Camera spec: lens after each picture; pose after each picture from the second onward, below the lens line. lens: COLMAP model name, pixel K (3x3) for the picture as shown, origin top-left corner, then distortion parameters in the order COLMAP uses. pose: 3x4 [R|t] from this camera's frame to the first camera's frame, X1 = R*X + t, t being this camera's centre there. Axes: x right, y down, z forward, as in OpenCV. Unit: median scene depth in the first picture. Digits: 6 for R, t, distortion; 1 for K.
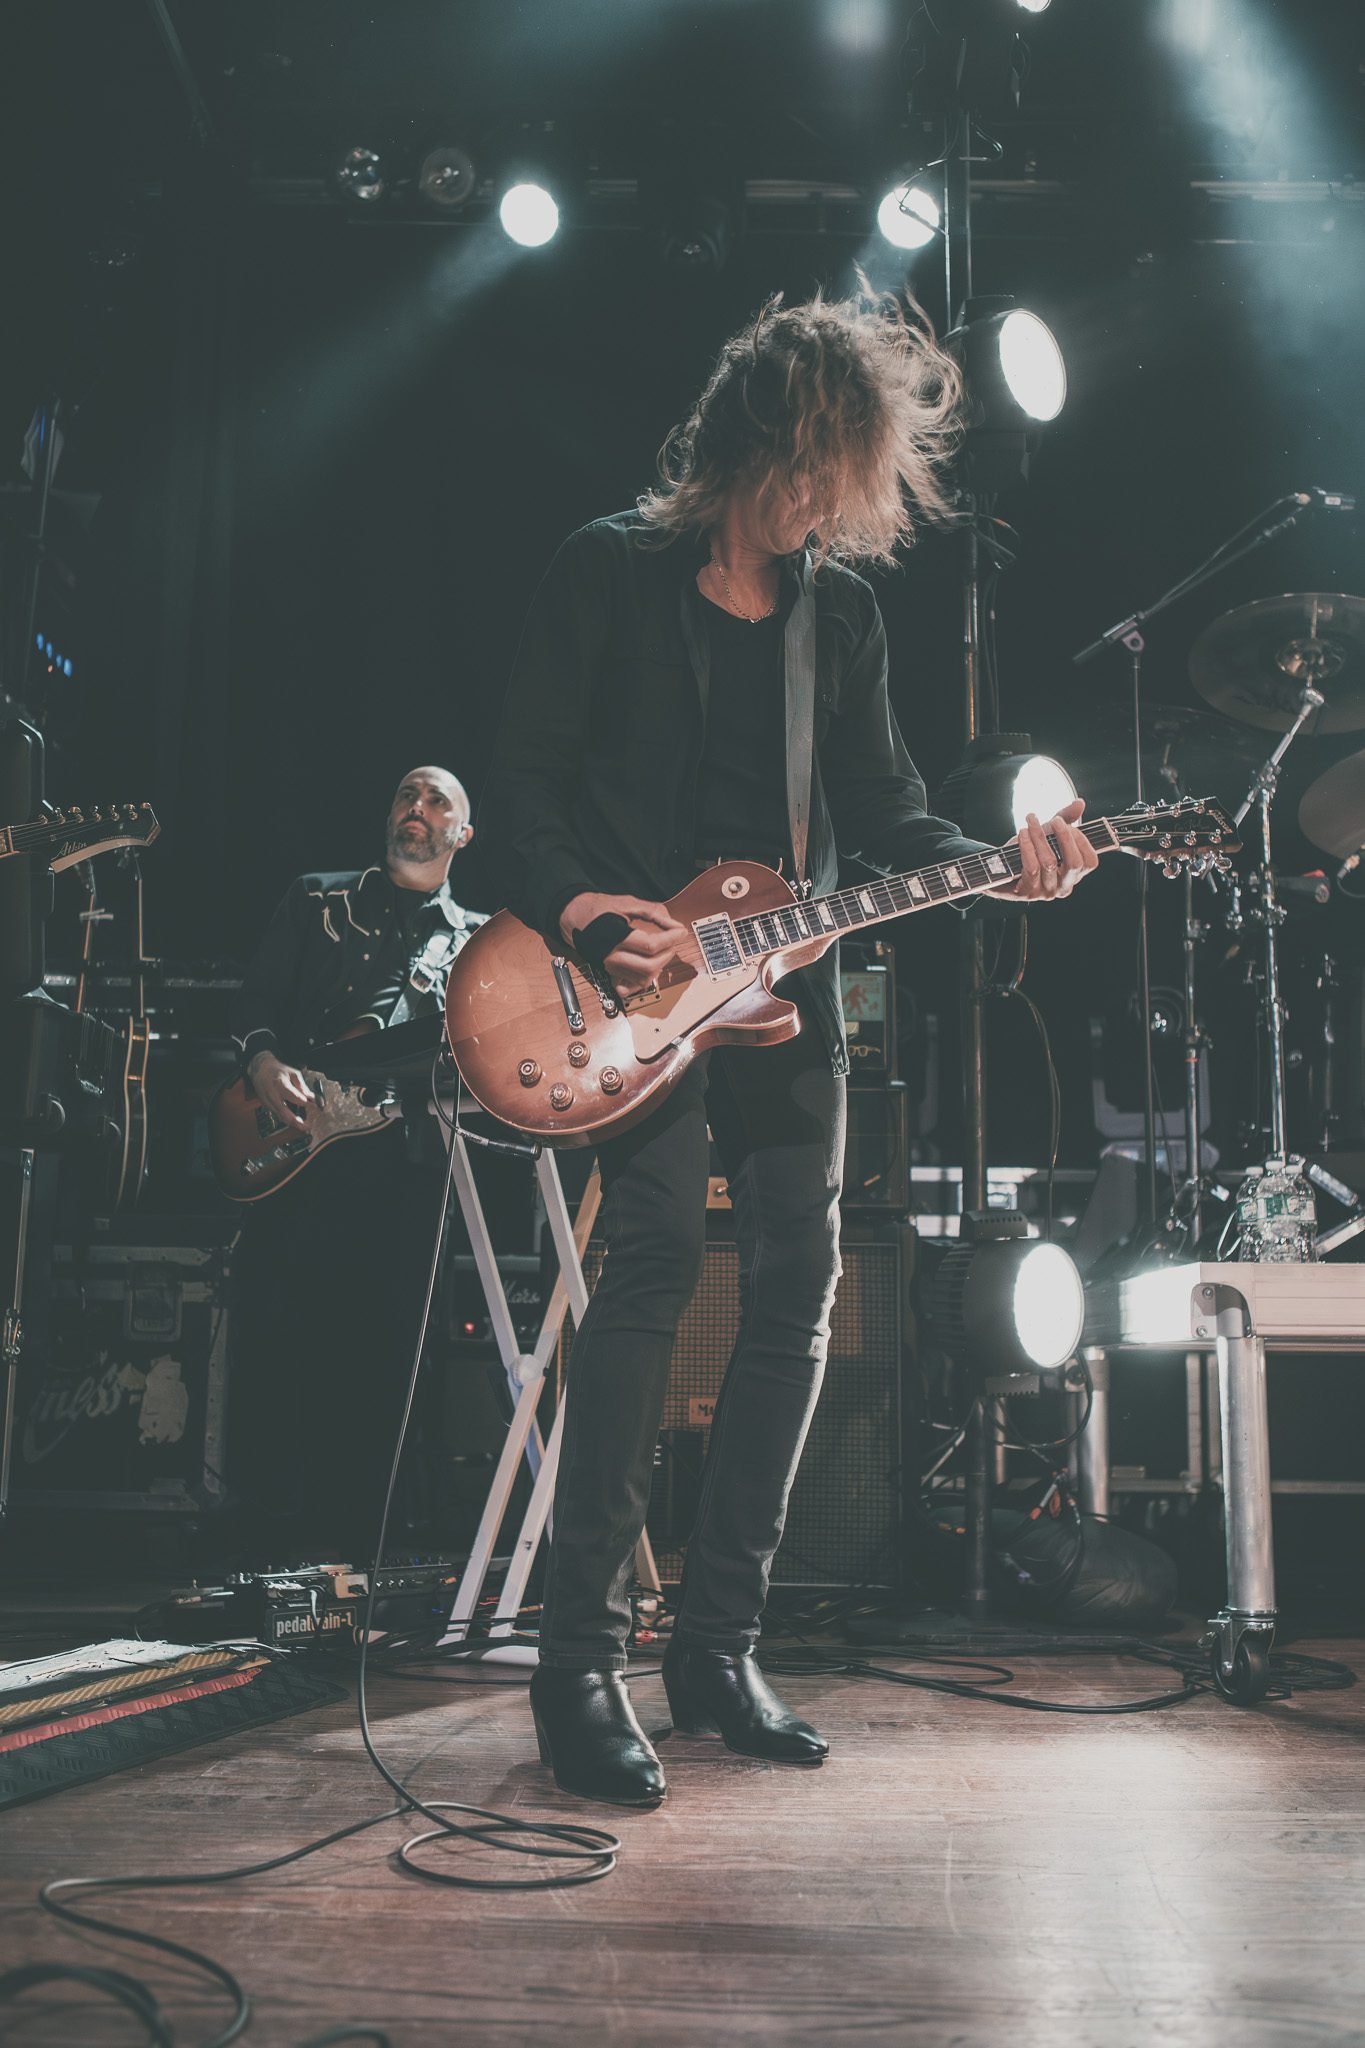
lens RADIAL K [[1791.1, 0, 719.6], [0, 1791.1, 1020.8], [0, 0, 1]] dist [0.005316, 0.016954]
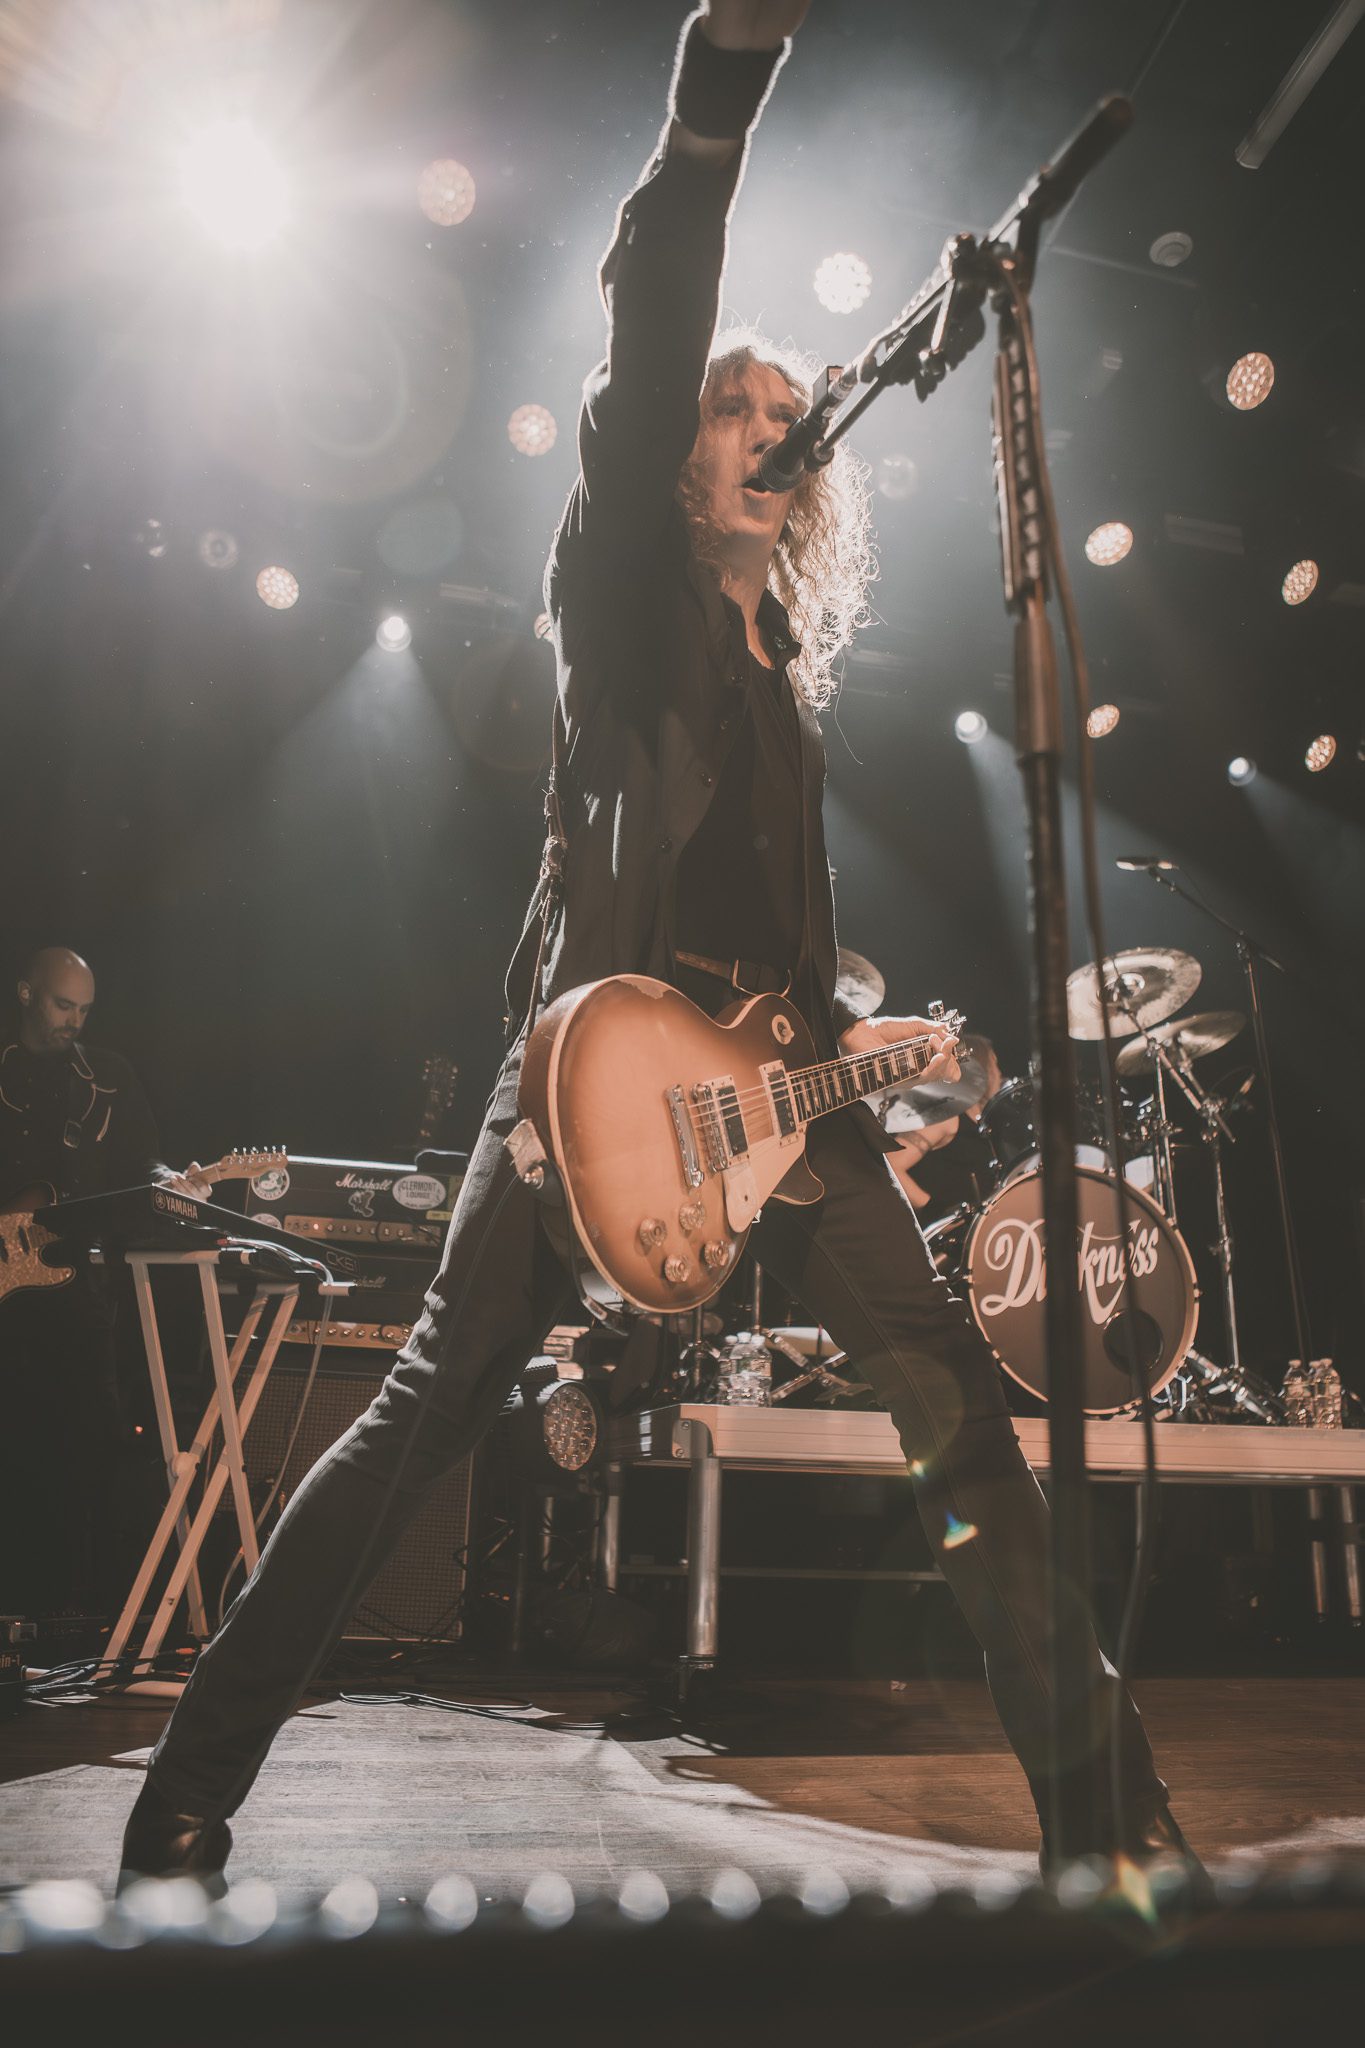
lens RADIAL K [[1422.1, 0, 682.5], [0, 1422.1, 1024.0], [0, 0, 1]] dist [-0.063084, 0.006186]
pose [[0.975297, 0.093258, 0.200246, 0.012648], [-0.068402, 0.989457, -0.127657, -0.015880], [-0.210039, 0.110806, 0.971394, -0.099902]]
